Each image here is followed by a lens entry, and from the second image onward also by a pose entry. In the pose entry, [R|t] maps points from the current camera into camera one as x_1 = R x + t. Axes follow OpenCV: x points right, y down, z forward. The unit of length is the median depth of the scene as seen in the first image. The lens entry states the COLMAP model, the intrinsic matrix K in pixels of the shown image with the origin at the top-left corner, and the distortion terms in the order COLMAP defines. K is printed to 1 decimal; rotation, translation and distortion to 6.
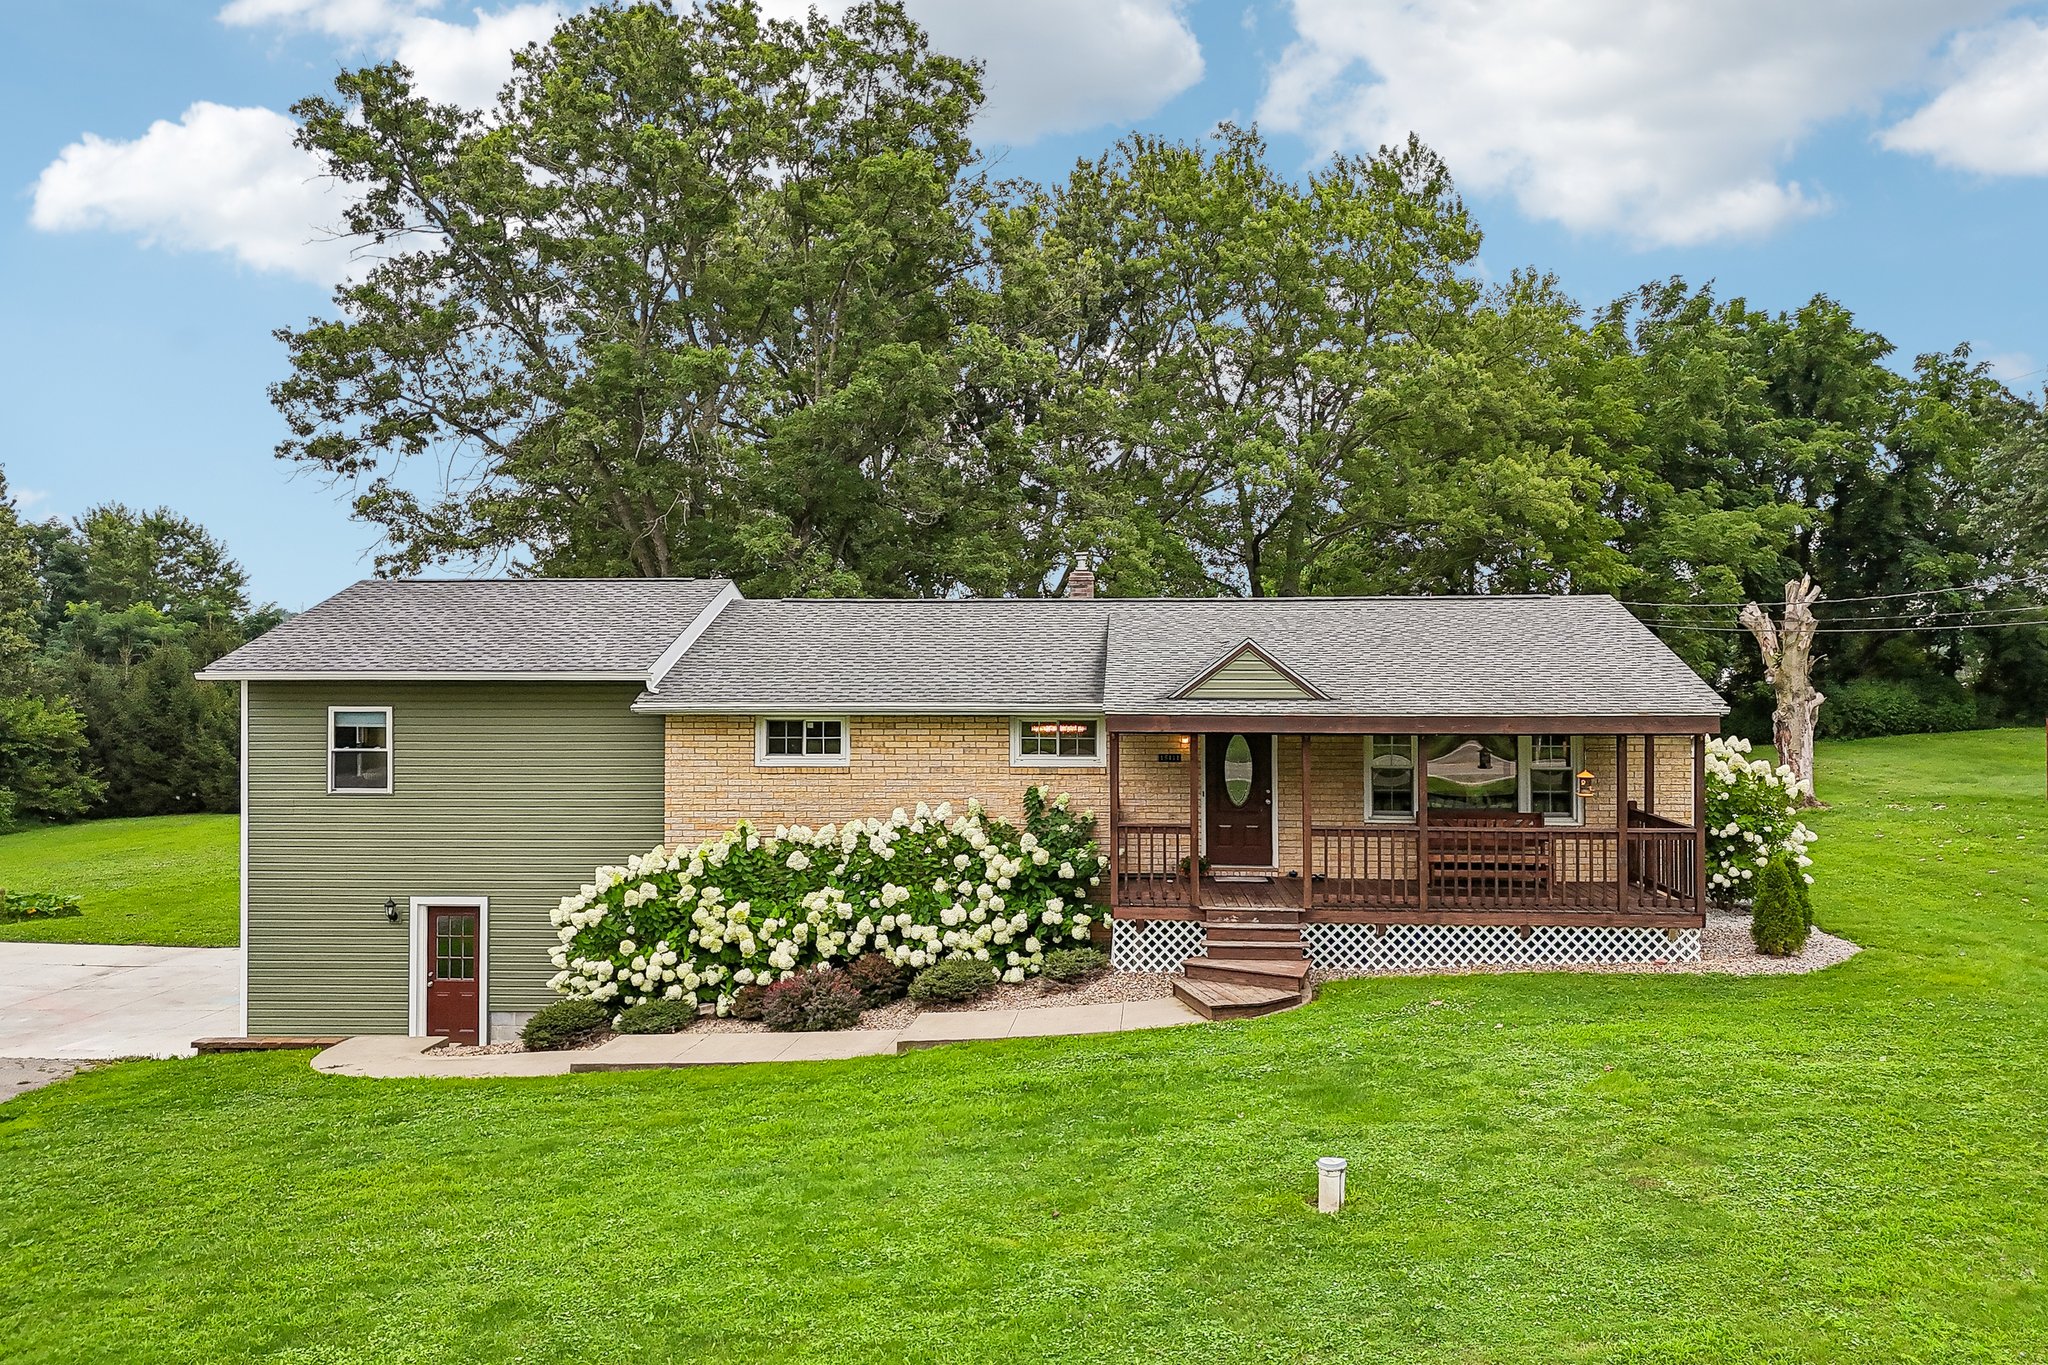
lens RADIAL K [[1519.9, 0, 1027.3], [0, 1519.9, 646.8], [0, 0, 1]] dist [0.095565, -0.115240]
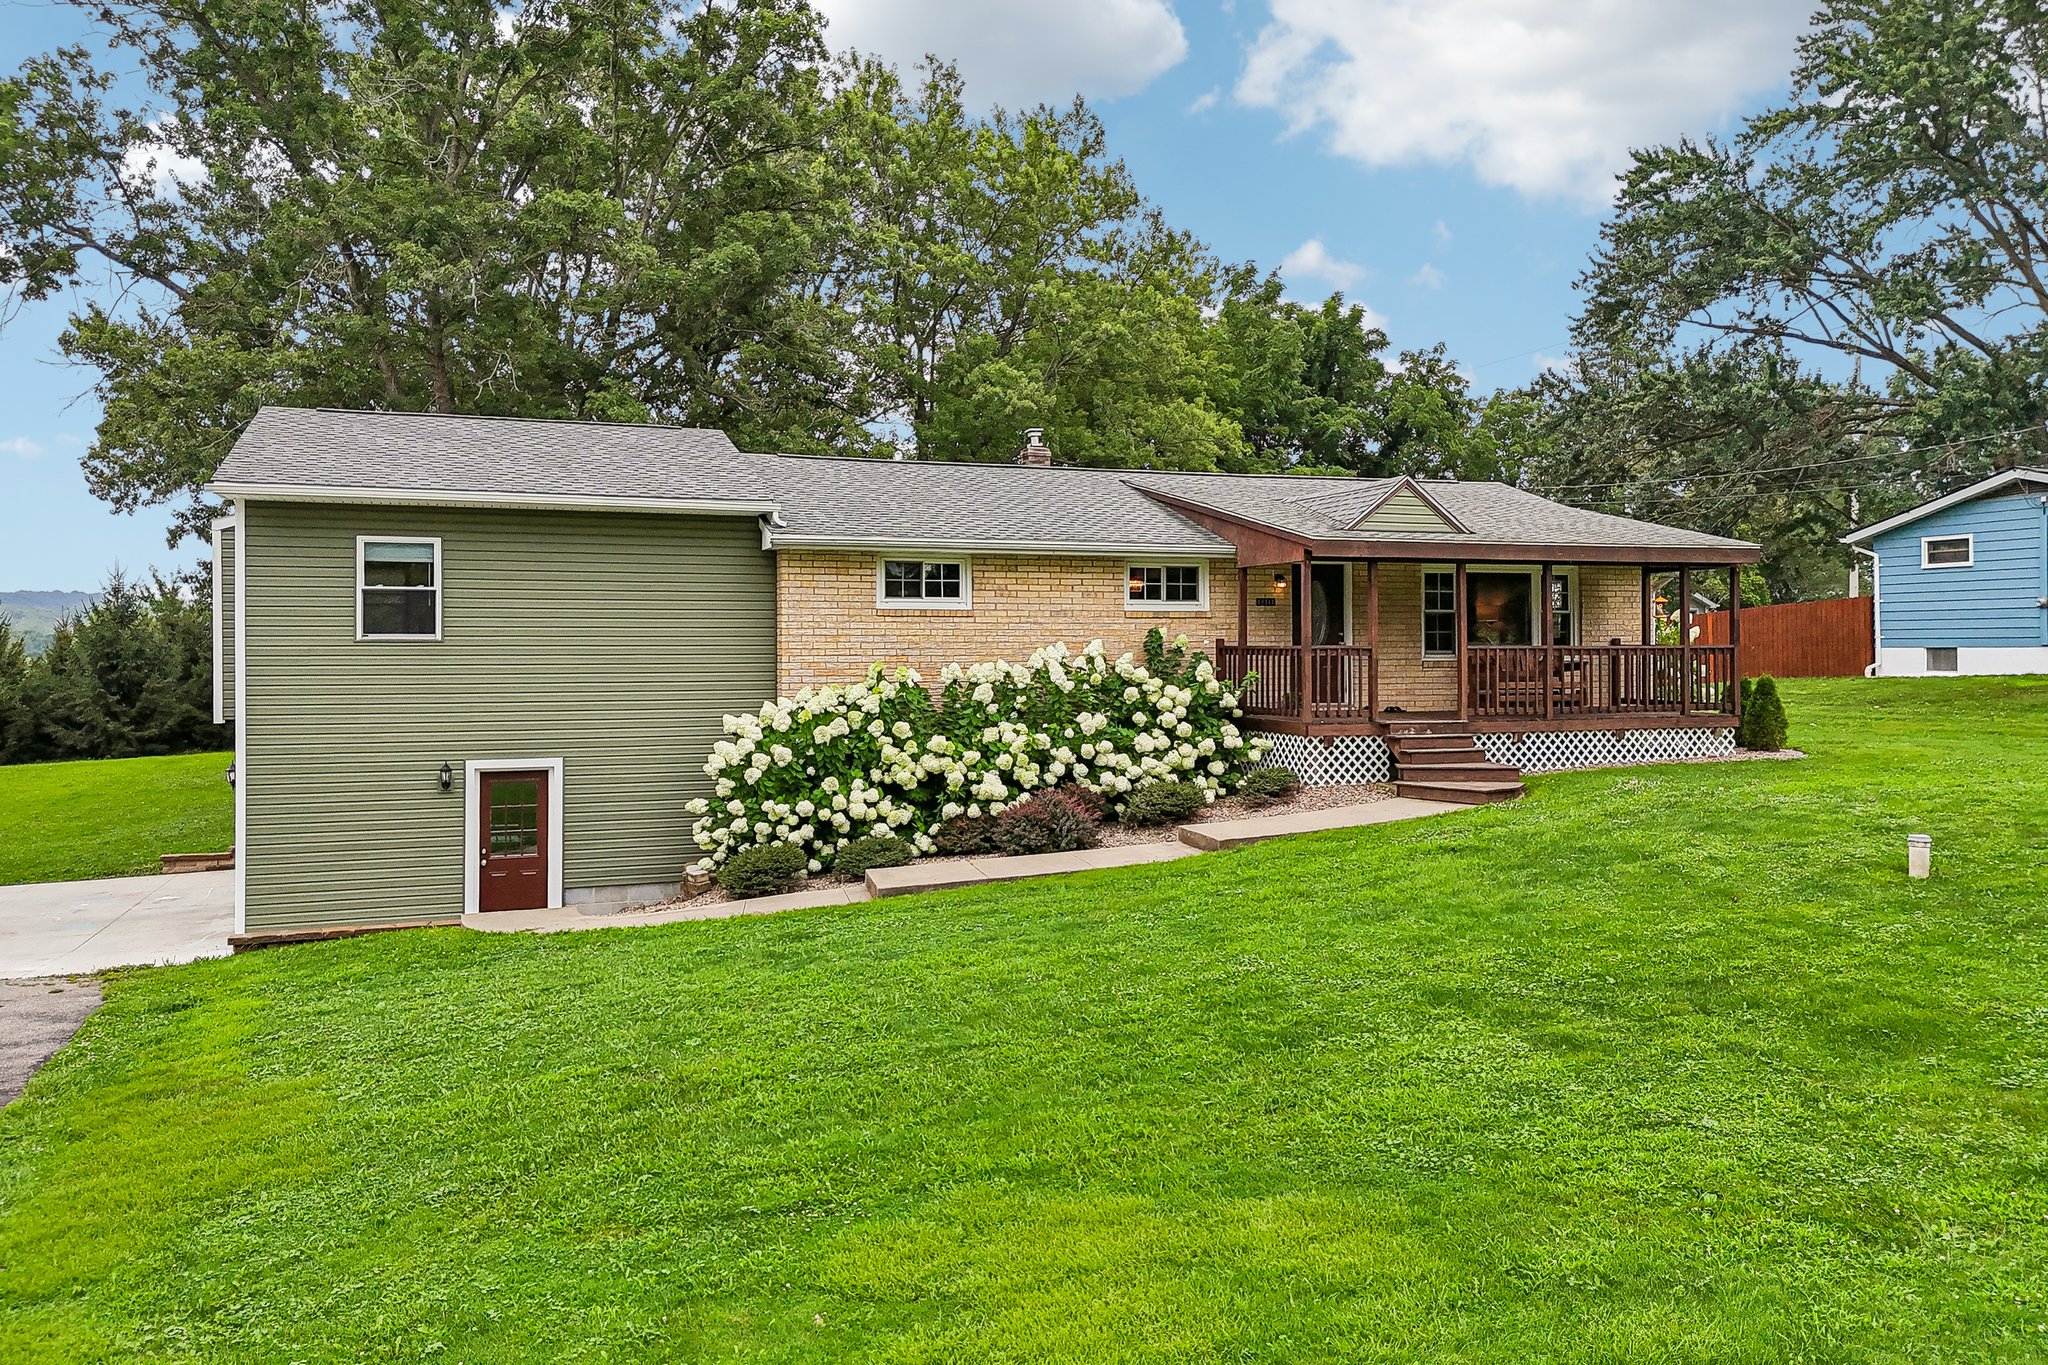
lens RADIAL K [[1519.9, 0, 1027.3], [0, 1519.9, 646.8], [0, 0, 1]] dist [0.095565, -0.115240]
pose [[0.917298, -0.000321, 0.398202, -0.499421], [-0.002210, 0.999980, 0.005897, 0.102504], [-0.398196, -0.006289, 0.917279, 0.102111]]
